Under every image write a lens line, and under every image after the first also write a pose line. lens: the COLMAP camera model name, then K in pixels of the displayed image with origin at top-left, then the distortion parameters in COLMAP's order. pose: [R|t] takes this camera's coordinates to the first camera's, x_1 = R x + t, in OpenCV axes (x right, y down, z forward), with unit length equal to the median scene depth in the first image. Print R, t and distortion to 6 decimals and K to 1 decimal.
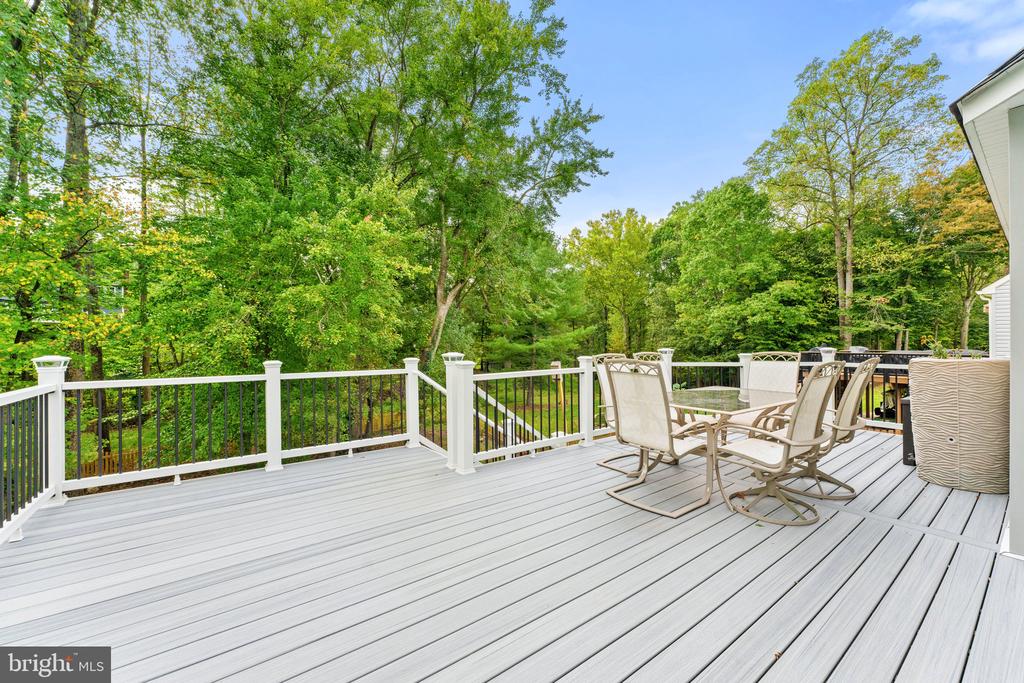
lens RADIAL K [[411.0, 0, 512.0], [0, 411.0, 341.5], [0, 0, 1]] dist [-0.001046, 0.000066]
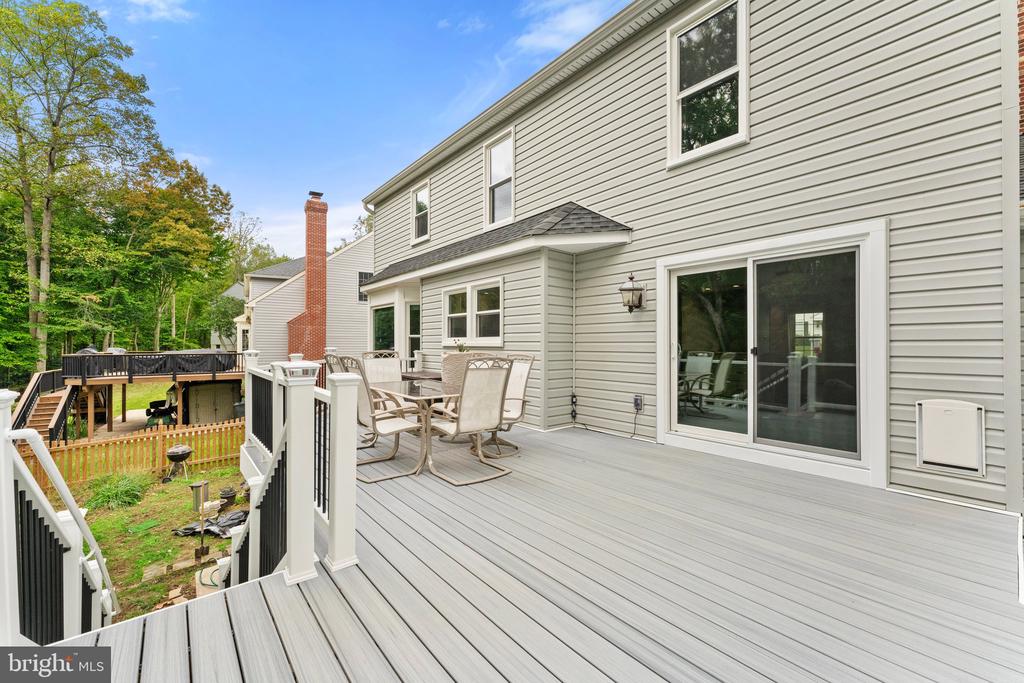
lens RADIAL K [[405.3, 0, 512.0], [0, 405.3, 341.5], [0, 0, 1]] dist [-0.001667, -0.000275]
pose [[-0.052609, 0.005561, 0.998600, -0.077429], [-0.003421, 0.999978, -0.005748, 0.000456], [-0.998609, -0.003718, -0.052589, 0.087282]]
